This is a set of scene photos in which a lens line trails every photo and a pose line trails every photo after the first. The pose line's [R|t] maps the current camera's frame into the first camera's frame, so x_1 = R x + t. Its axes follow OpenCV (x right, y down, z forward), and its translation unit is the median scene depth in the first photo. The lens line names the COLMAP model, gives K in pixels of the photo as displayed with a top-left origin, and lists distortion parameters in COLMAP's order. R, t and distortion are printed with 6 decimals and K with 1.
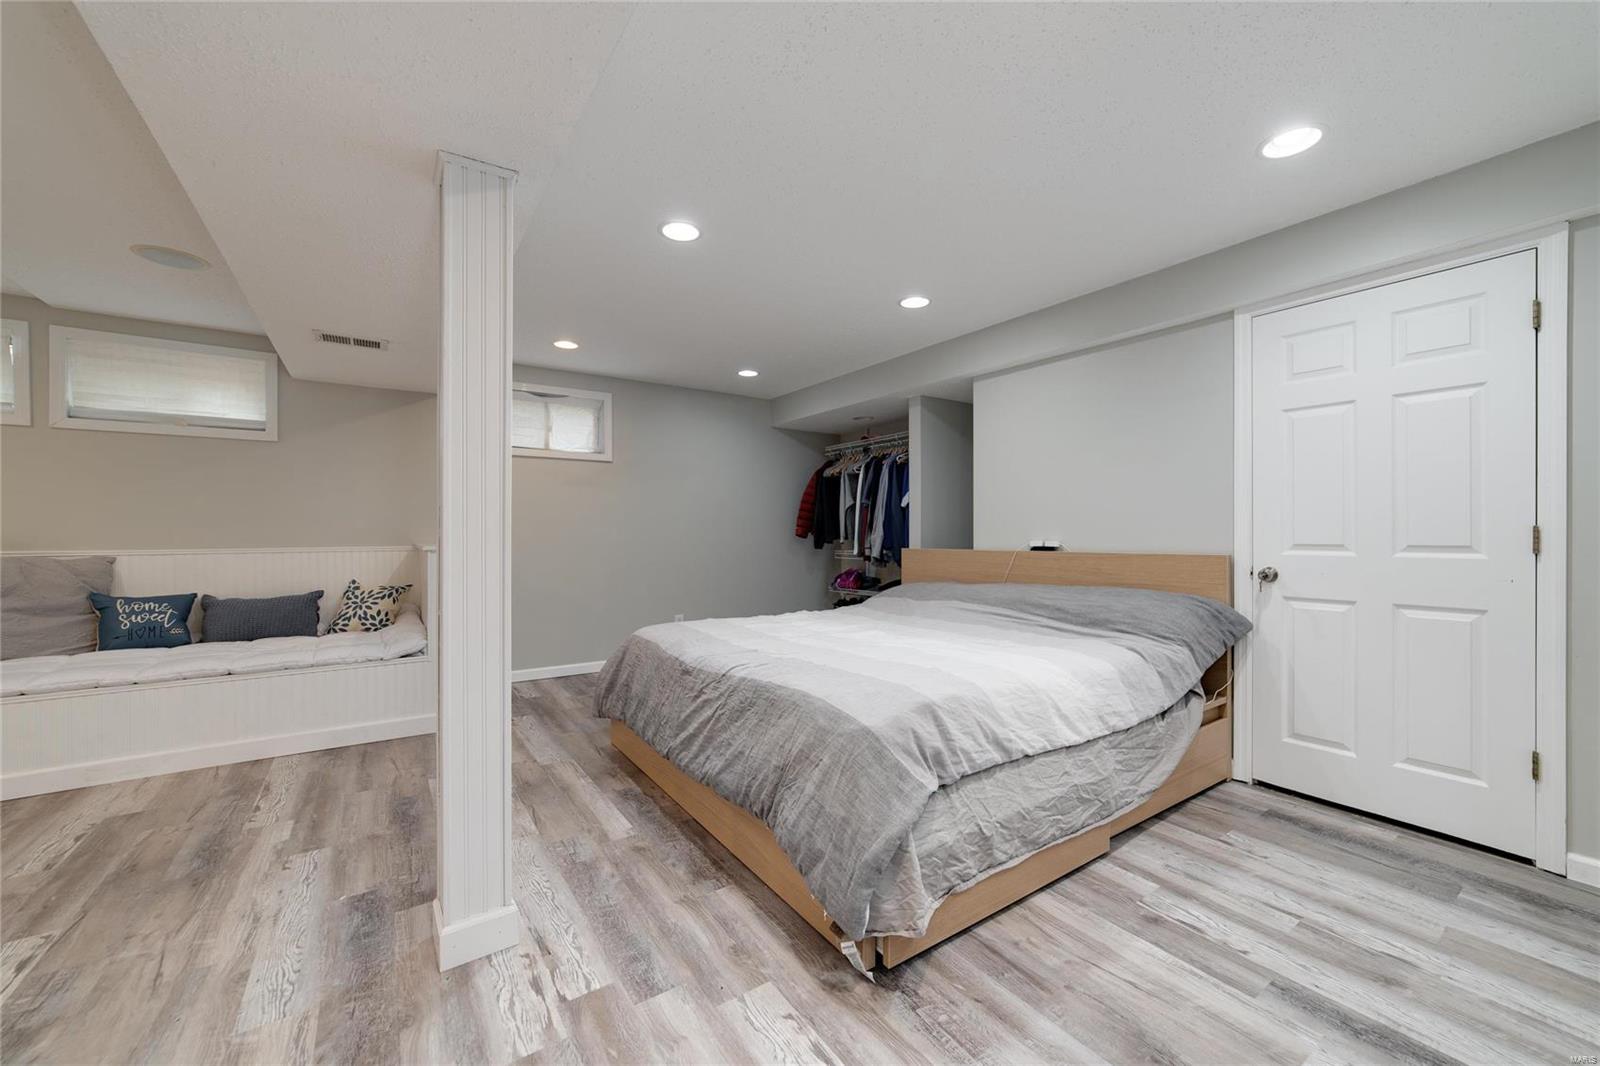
lens RADIAL K [[622.0, 0, 798.1], [0, 622.0, 533.4], [0, 0, 1]] dist [-0.016858, 0.005106]
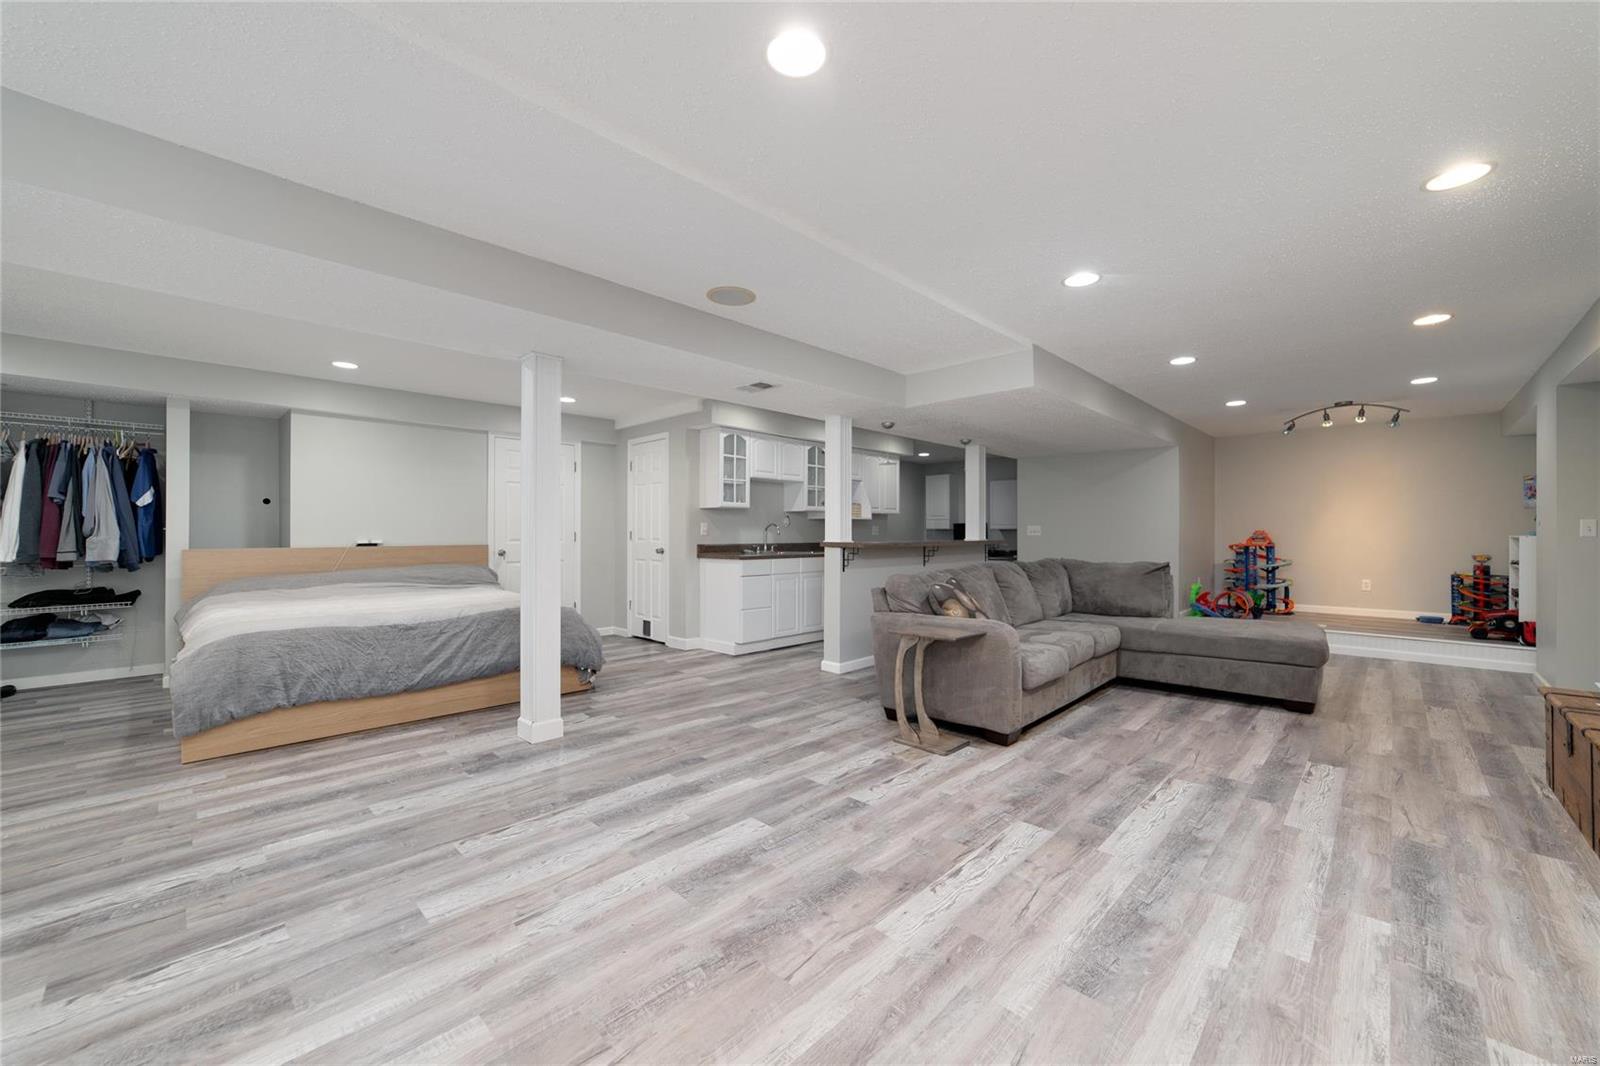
lens RADIAL K [[622.0, 0, 808.2], [0, 622.0, 532.8], [0, 0, 1]] dist [-0.016858, 0.005106]
pose [[-0.201399, 0.002373, 0.979506, -1.675712], [0.001219, 0.999997, -0.002172, 0.000776], [-0.979508, 0.000756, -0.201402, 0.343622]]
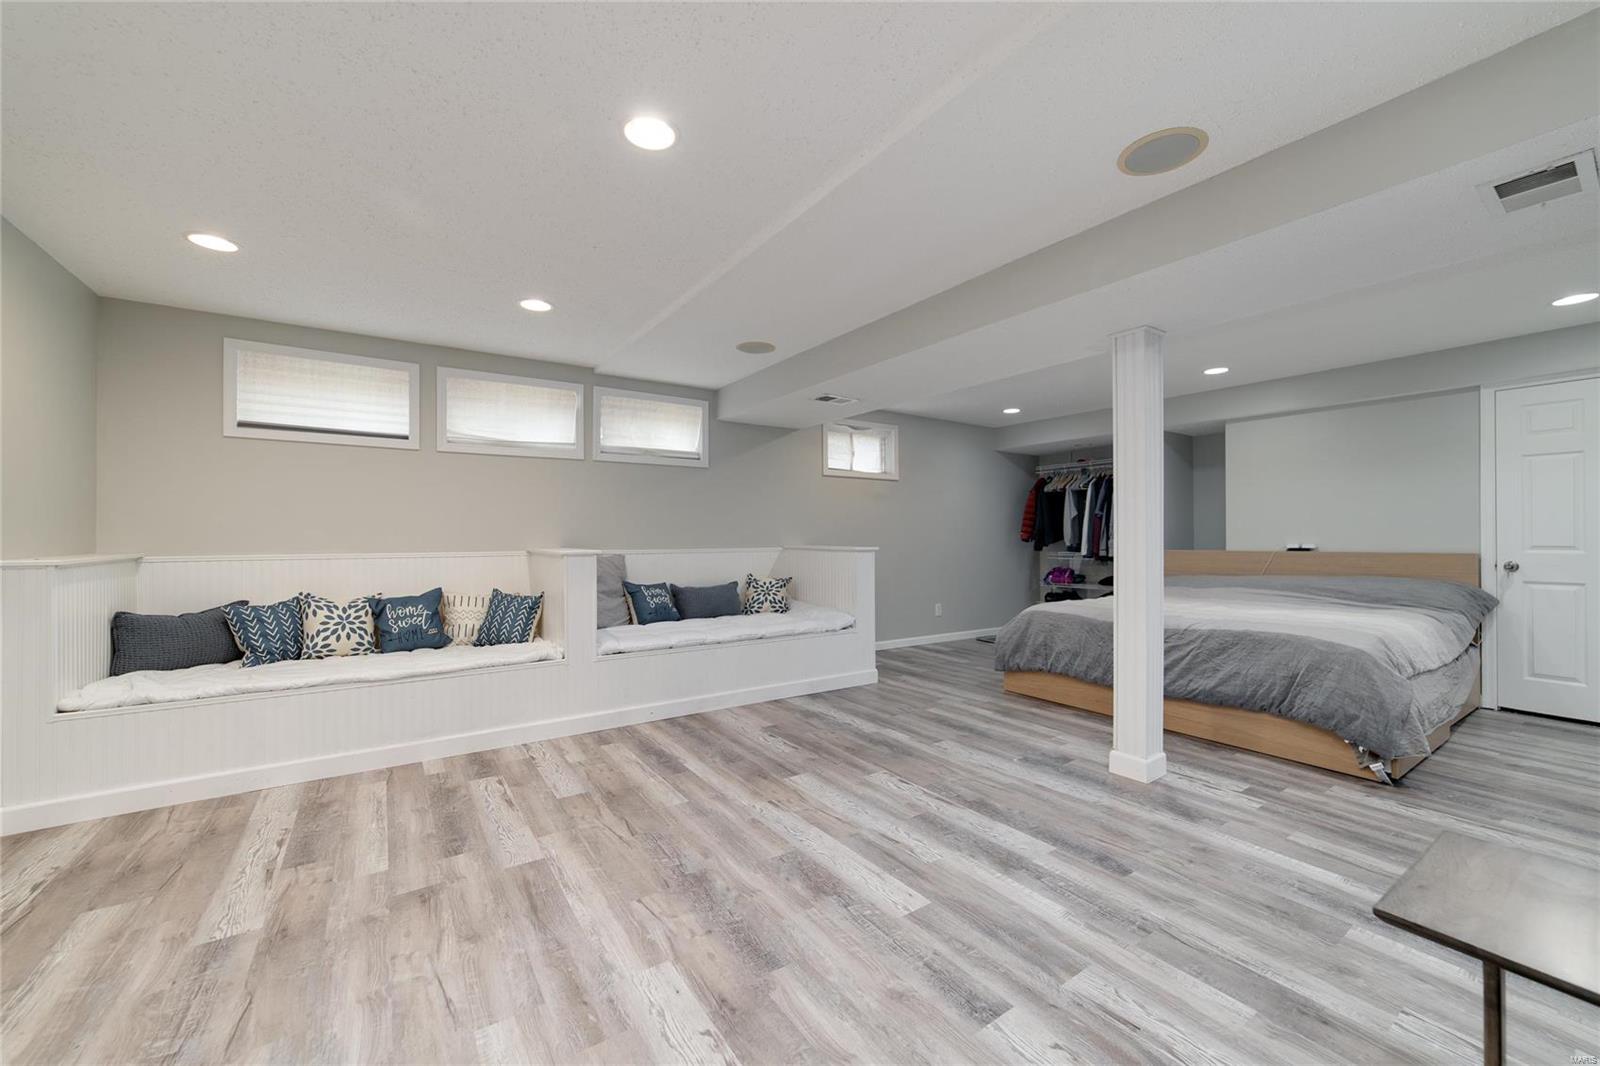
lens RADIAL K [[622.0, 0, 800.1], [0, 622.0, 532.1], [0, 0, 1]] dist [-0.016858, 0.005106]
pose [[0.999993, 0.000897, -0.003729, -0.917485], [-0.000931, 0.999957, -0.009237, -0.000287], [0.003720, 0.009241, 0.999950, -0.466831]]
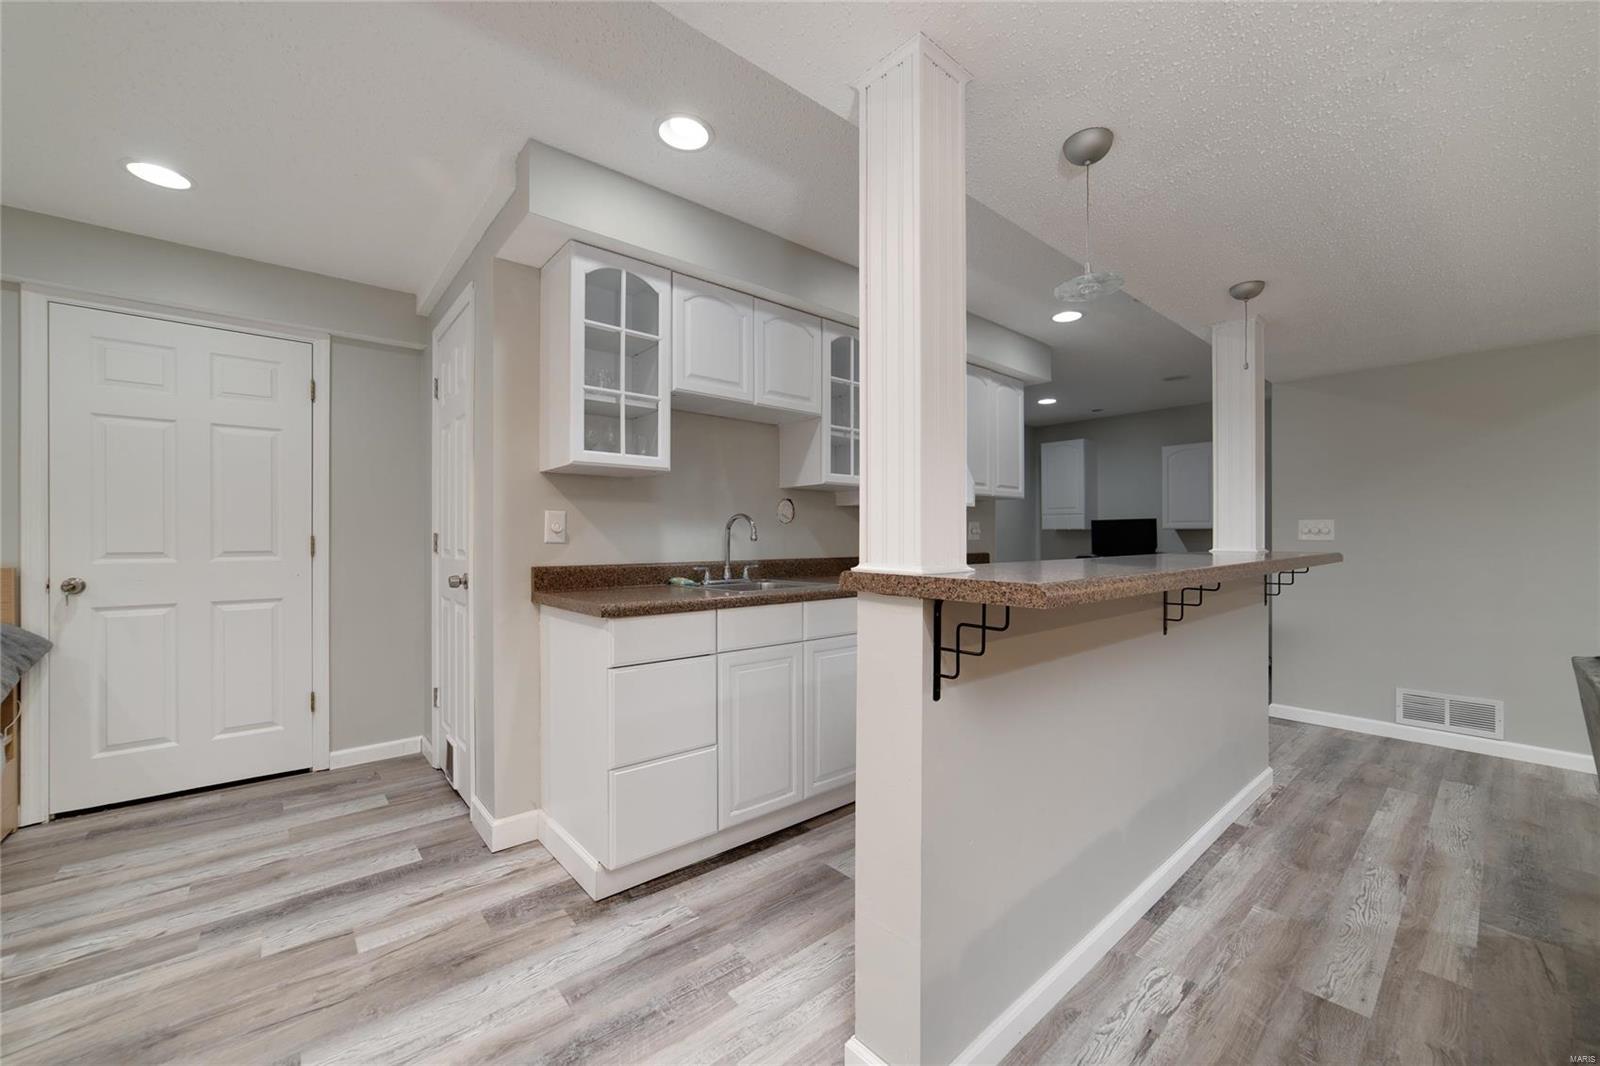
lens RADIAL K [[622.0, 0, 811.4], [0, 622.0, 537.8], [0, 0, 1]] dist [-0.016858, 0.005106]
pose [[-0.114771, 0.000241, 0.993392, -0.282120], [0.003950, 0.999992, 0.000214, -0.002055], [-0.993384, 0.003948, -0.114771, -0.002331]]
